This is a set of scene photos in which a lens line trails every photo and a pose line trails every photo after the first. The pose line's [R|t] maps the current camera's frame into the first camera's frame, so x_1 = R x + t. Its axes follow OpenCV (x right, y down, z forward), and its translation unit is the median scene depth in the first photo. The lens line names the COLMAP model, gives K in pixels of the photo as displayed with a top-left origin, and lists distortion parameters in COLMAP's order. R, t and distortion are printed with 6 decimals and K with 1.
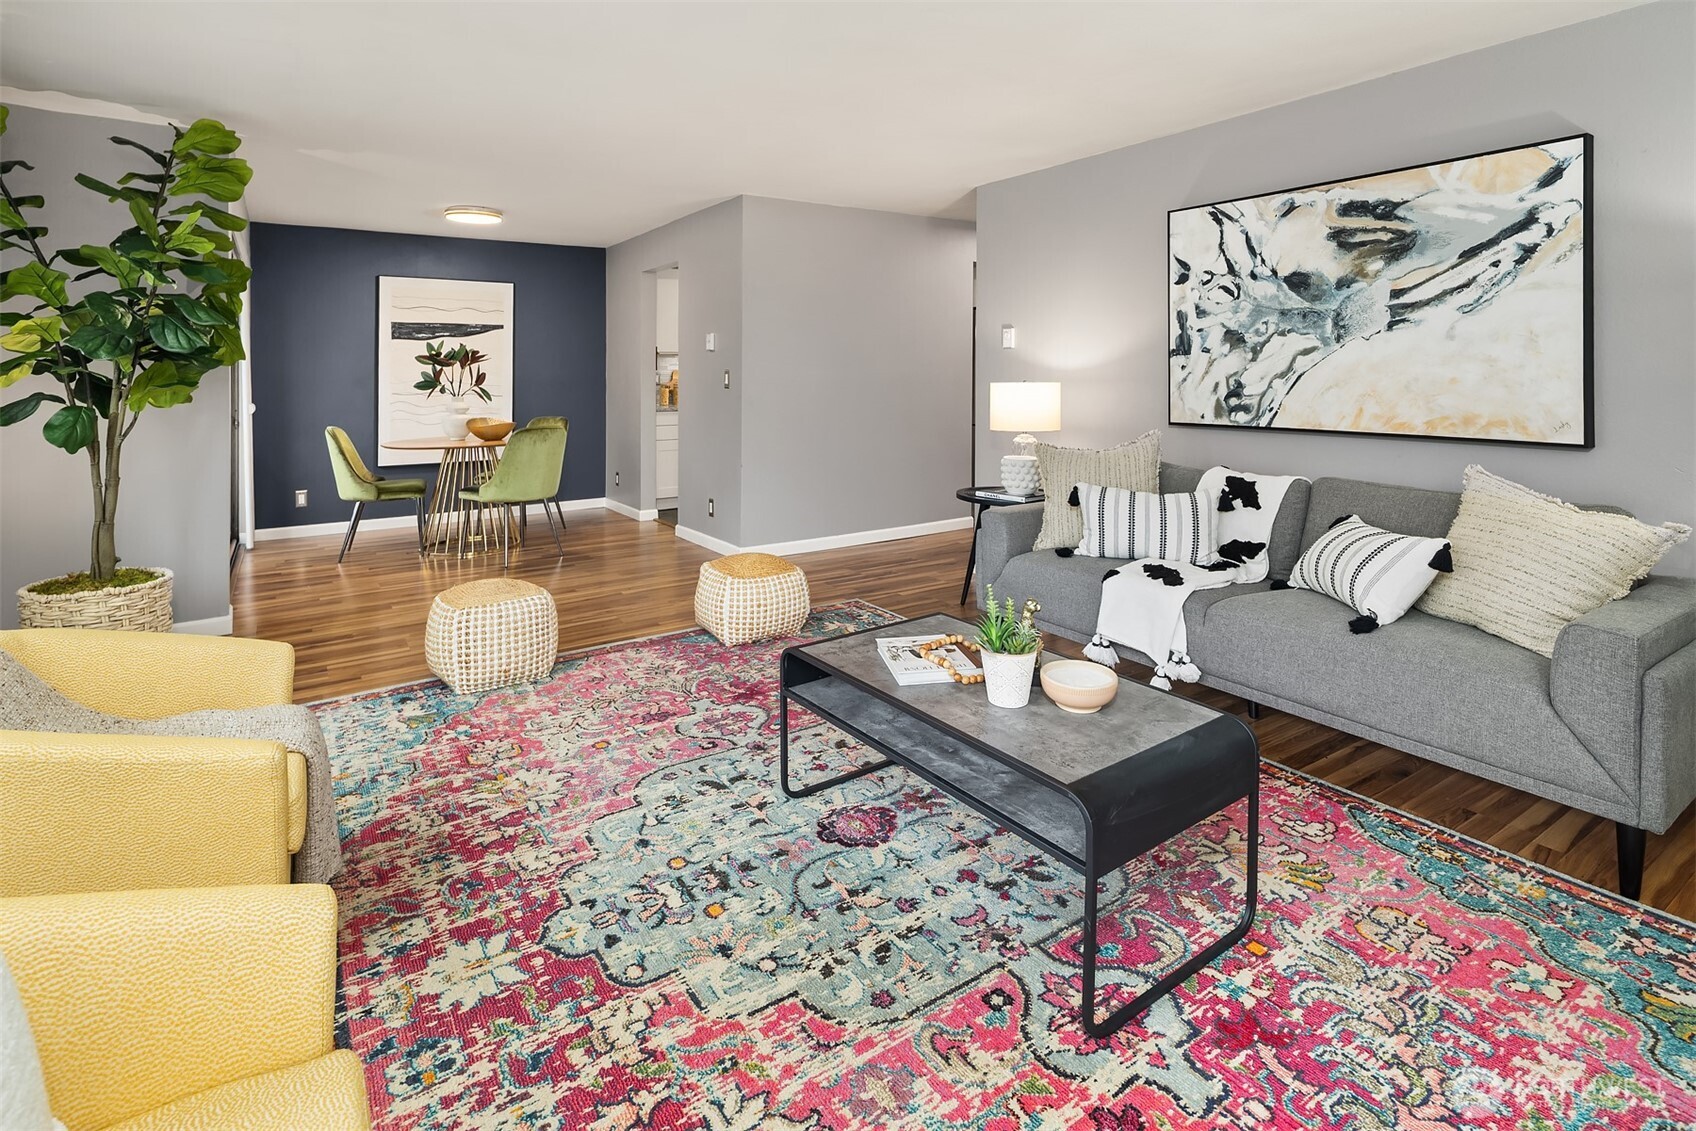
lens RADIAL K [[841.4, 0, 875.4], [0, 841.4, 343.0], [0, 0, 1]] dist [0.000451, -0.002102]
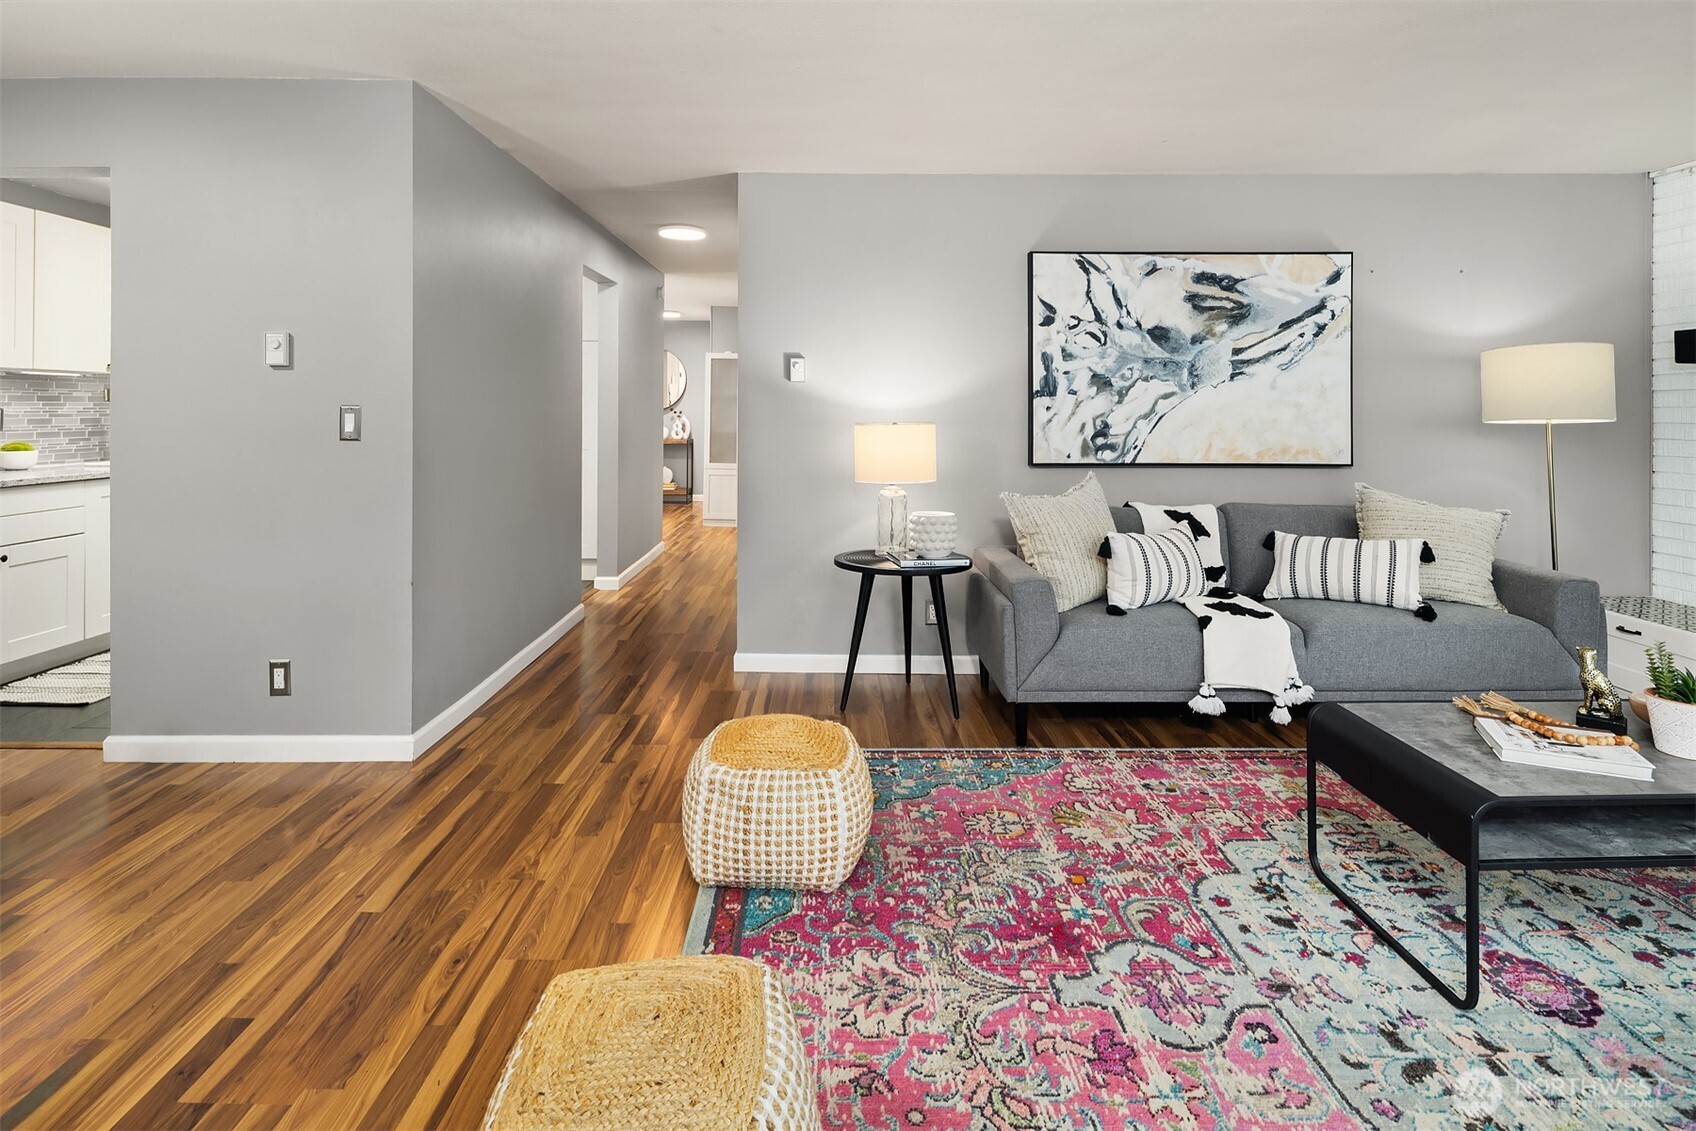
lens RADIAL K [[841.4, 0, 840.0], [0, 841.4, 373.3], [0, 0, 1]] dist [0.000451, -0.002102]
pose [[0.576810, 0.032199, 0.816243, -0.743484], [-0.032128, 0.999344, -0.016718, 0.014312], [-0.816246, -0.016581, 0.577466, 0.747466]]
